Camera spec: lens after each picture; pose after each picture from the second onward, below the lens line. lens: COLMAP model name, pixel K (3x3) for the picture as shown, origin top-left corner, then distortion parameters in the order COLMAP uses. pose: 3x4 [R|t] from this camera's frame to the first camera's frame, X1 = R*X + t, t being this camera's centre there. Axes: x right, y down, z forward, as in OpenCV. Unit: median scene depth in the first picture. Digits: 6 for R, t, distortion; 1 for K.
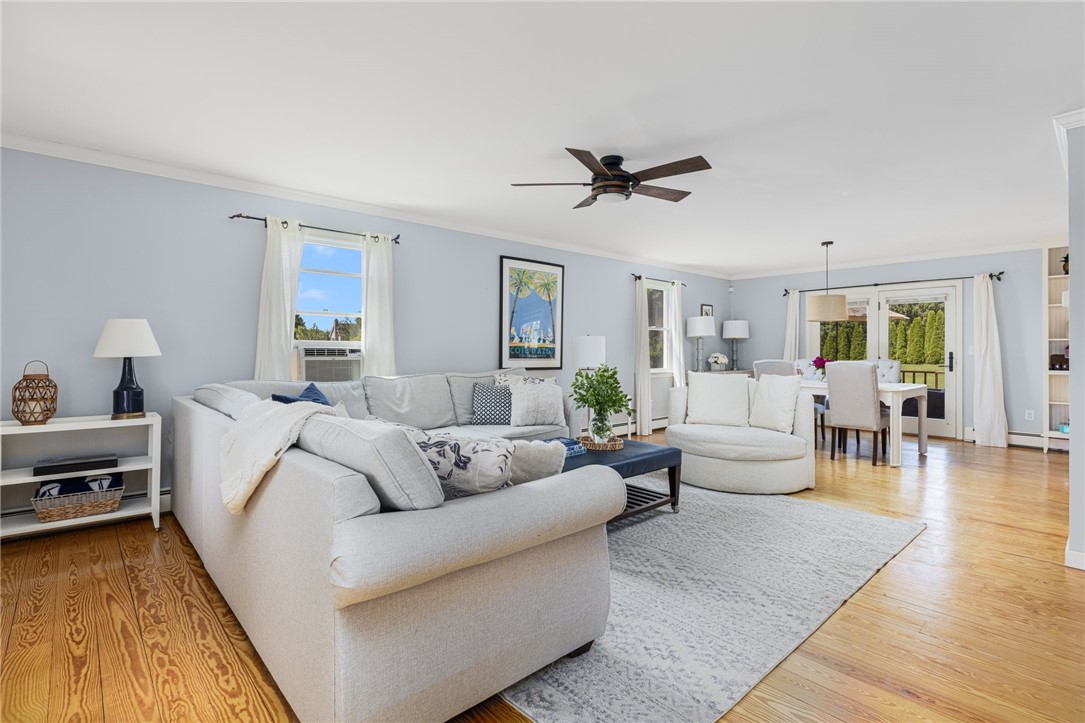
lens RADIAL K [[504.3, 0, 534.3], [0, 504.3, 358.9], [0, 0, 1]] dist [-0.009995, 0.001846]
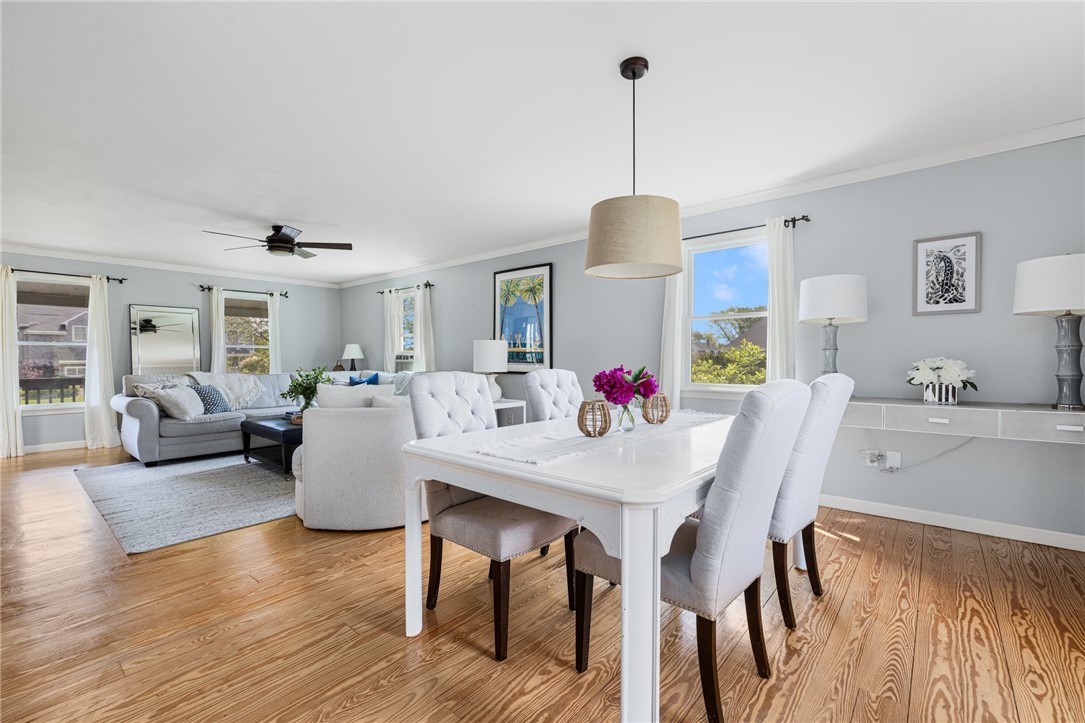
lens RADIAL K [[476.8, 0, 531.7], [0, 476.8, 365.0], [0, 0, 1]] dist [0.001488, -0.000231]
pose [[0.132611, 0.018671, -0.990992, 0.970148], [-0.006642, 0.999817, 0.017948, -0.014506], [0.991146, 0.004202, 0.132710, 0.893912]]
